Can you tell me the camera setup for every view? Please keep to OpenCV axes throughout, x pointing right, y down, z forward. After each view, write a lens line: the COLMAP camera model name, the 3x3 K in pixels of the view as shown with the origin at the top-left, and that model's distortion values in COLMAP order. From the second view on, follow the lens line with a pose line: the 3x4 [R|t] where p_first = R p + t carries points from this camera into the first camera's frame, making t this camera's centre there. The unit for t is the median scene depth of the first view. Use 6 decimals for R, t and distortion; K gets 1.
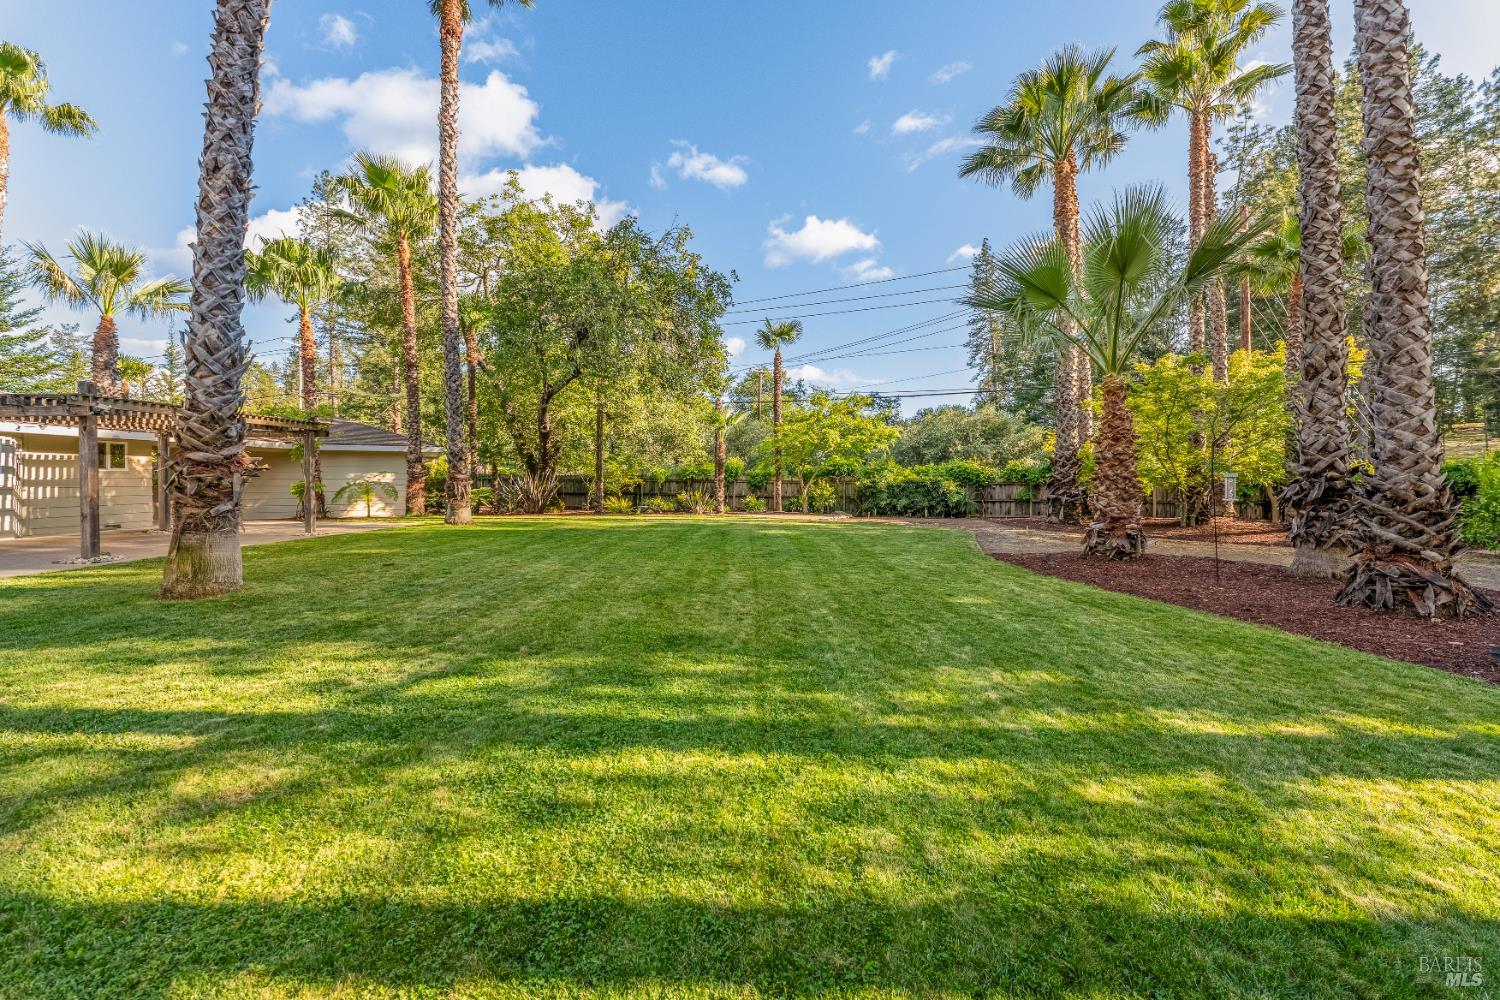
lens RADIAL K [[602.9, 0, 715.7], [0, 602.9, 483.7], [0, 0, 1]] dist [0.005620, -0.000061]
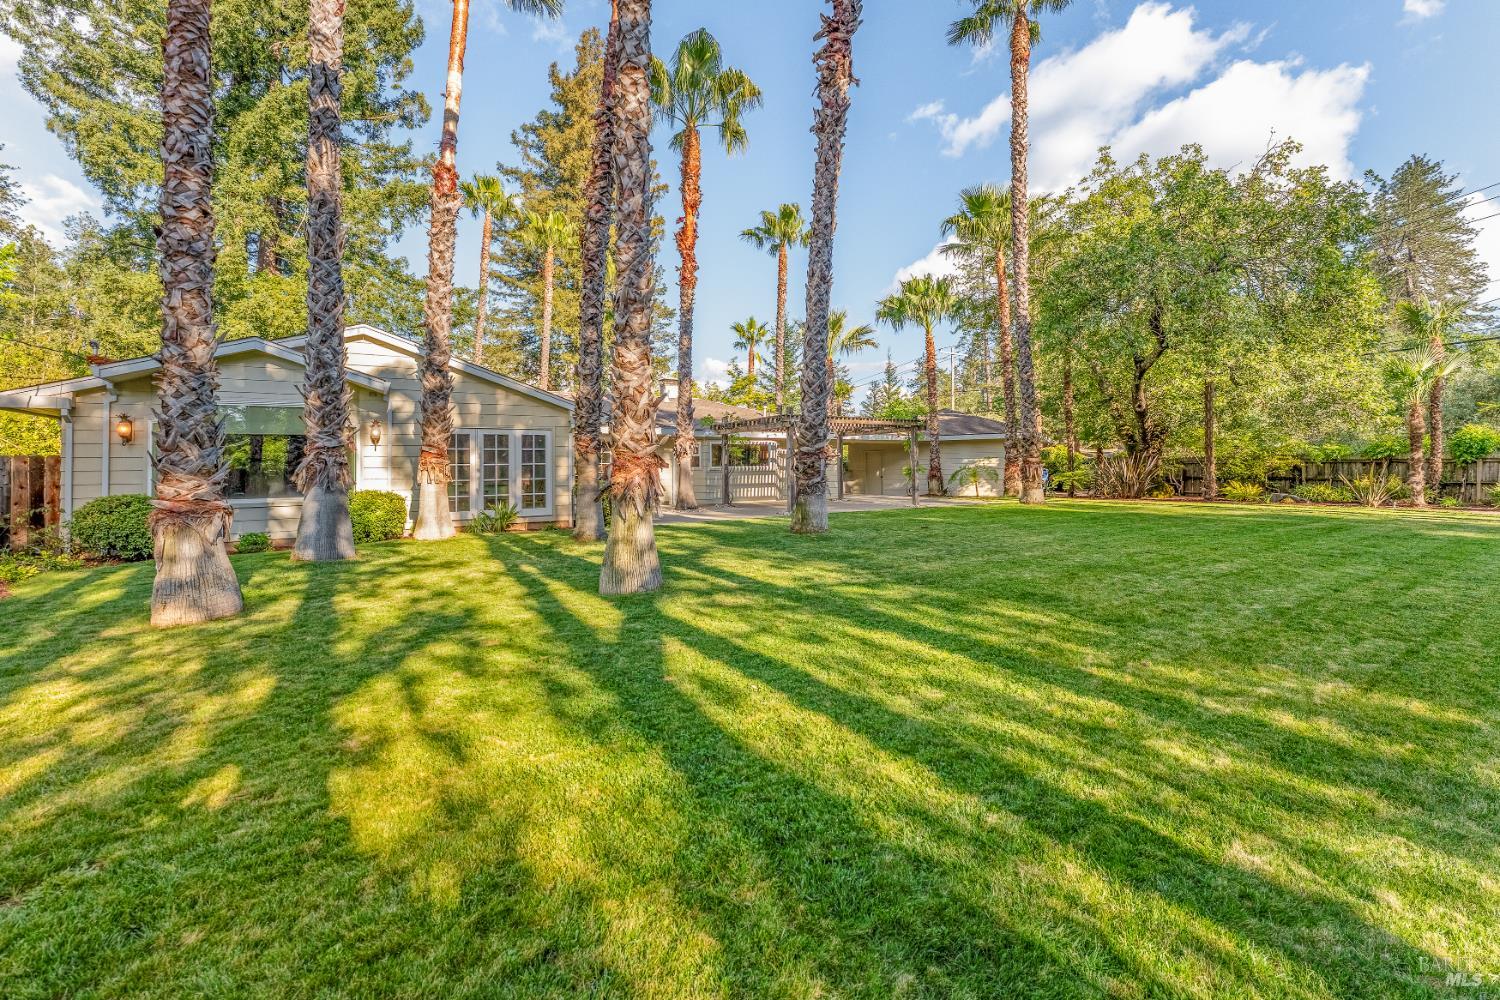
lens RADIAL K [[602.9, 0, 751.8], [0, 602.9, 450.7], [0, 0, 1]] dist [0.005620, -0.000061]
pose [[0.575709, -0.029031, -0.817139, 0.167986], [0.004189, 0.999461, -0.032557, 0.004939], [0.817644, 0.015321, 0.575520, -0.030304]]
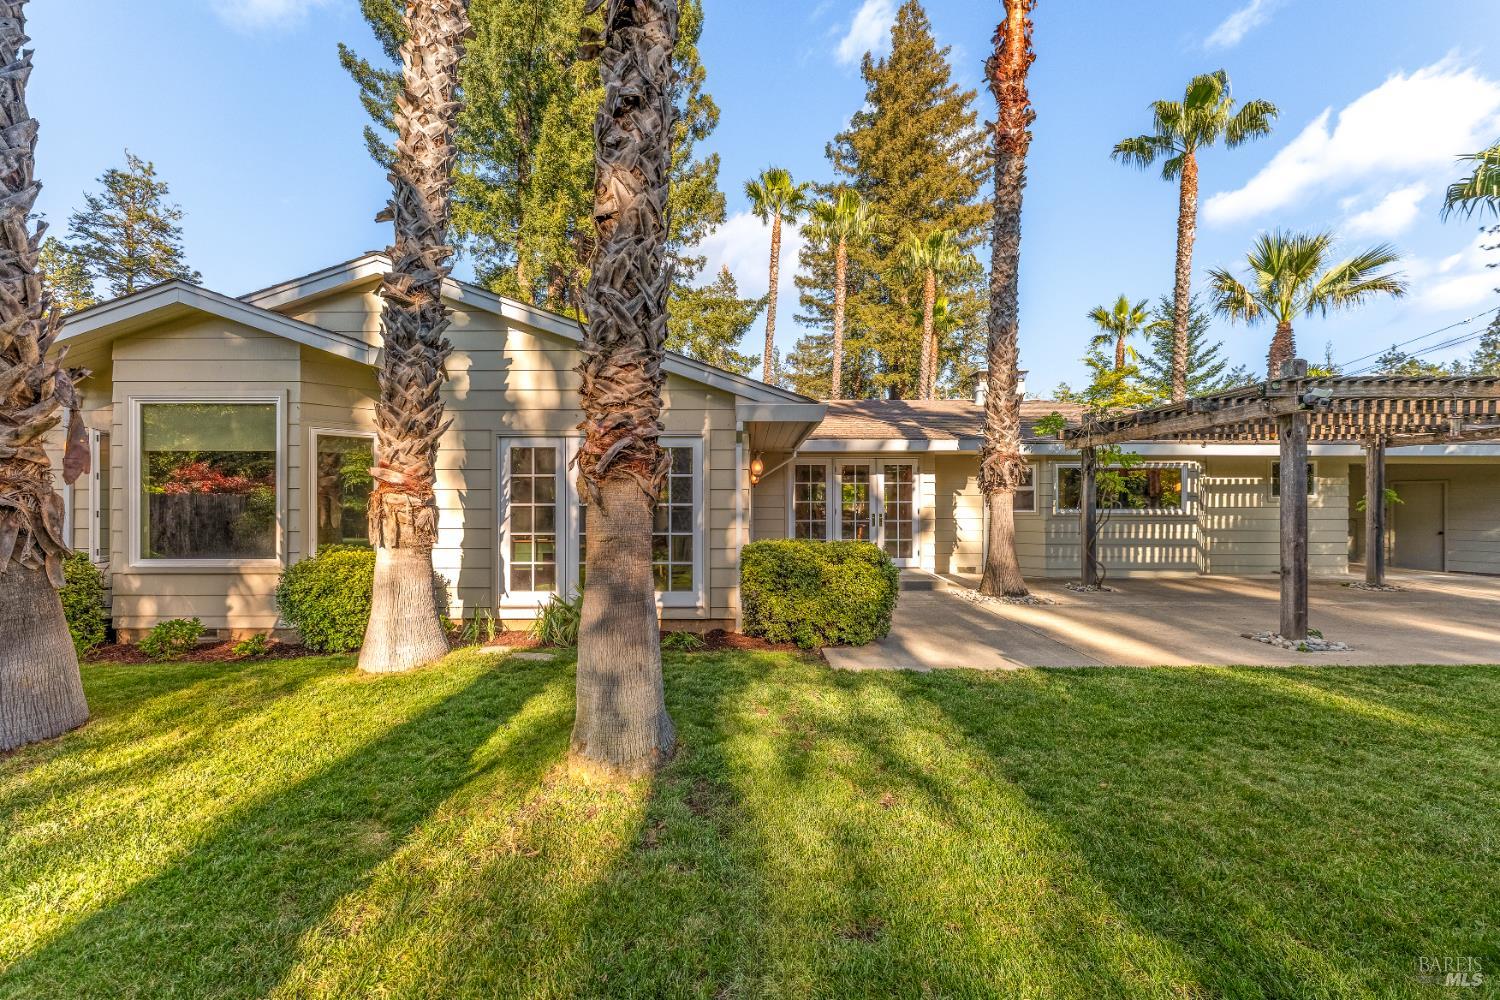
lens RADIAL K [[602.9, 0, 749.4], [0, 602.9, 501.4], [0, 0, 1]] dist [0.005620, -0.000061]
pose [[0.076140, -0.001069, -0.997097, -0.273491], [-0.008675, 0.999961, -0.001735, -0.007486], [0.997059, 0.008782, 0.076128, 0.234721]]
